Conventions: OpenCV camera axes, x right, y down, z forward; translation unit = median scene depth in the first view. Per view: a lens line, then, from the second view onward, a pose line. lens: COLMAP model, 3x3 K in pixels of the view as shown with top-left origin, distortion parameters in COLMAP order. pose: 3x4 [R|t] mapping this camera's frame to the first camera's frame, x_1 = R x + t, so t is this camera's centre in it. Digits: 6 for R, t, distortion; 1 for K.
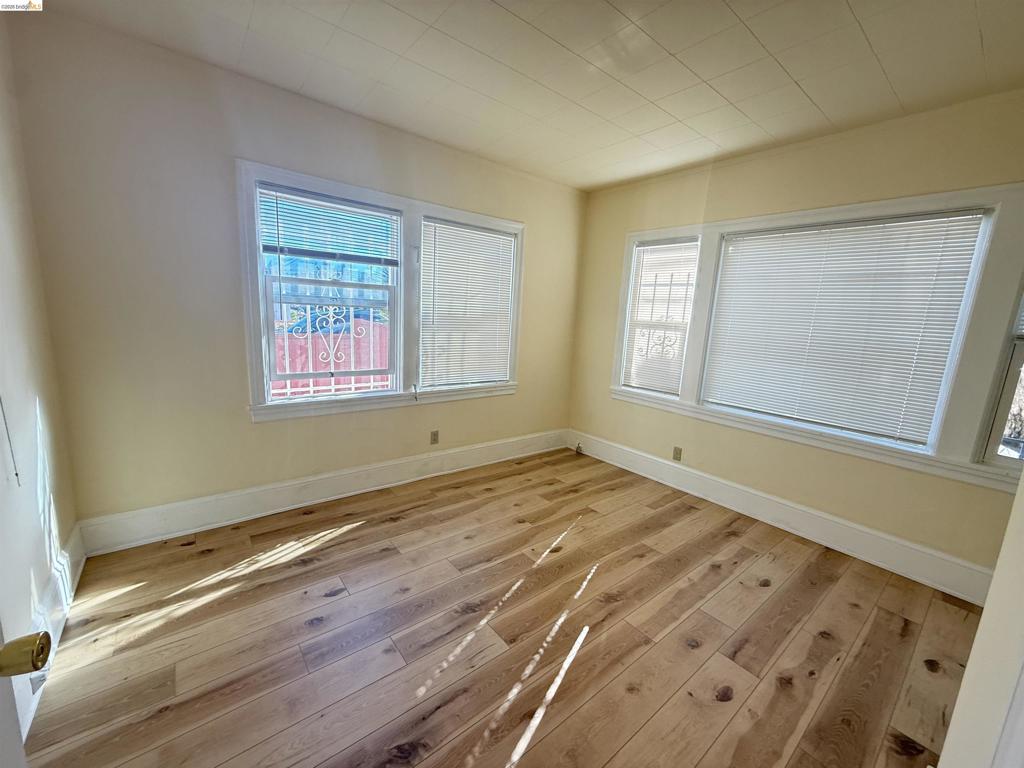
lens RADIAL K [[409.7, 0, 512.0], [0, 409.7, 384.0], [0, 0, 1]] dist [-0.000319, 0.000016]
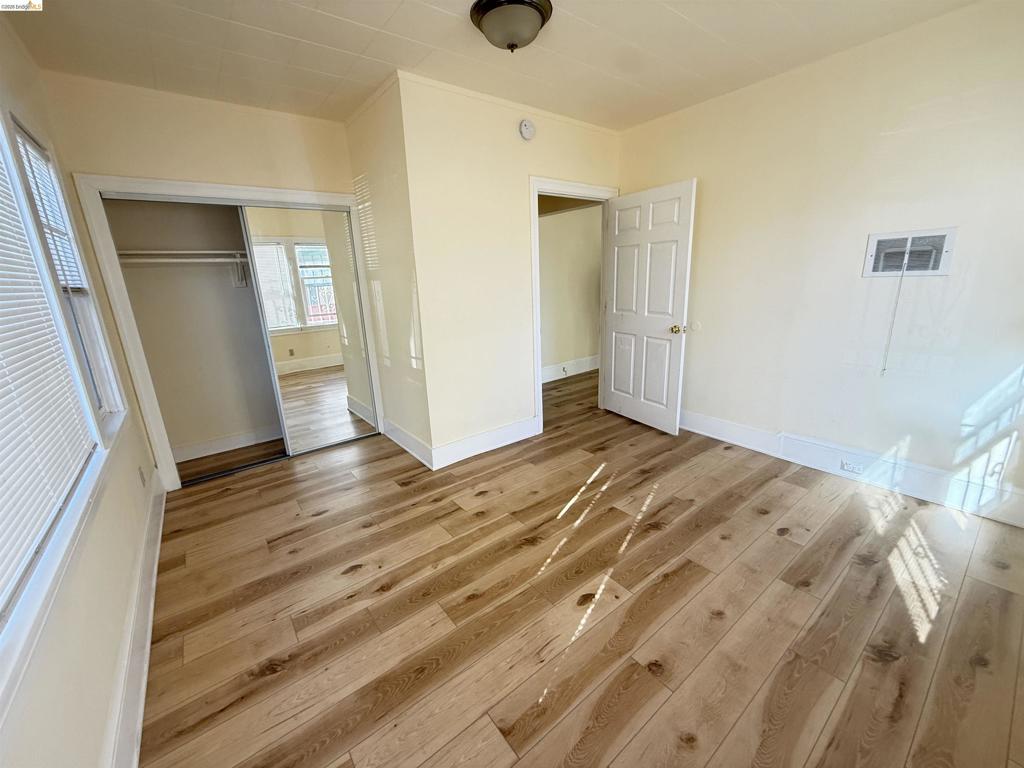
lens RADIAL K [[409.7, 0, 512.0], [0, 409.7, 384.0], [0, 0, 1]] dist [-0.000319, 0.000016]
pose [[-0.999688, -0.019659, 0.015386, 0.262826], [-0.011256, 0.905073, 0.425108, -0.282459], [-0.022283, 0.424802, -0.905012, 1.674254]]
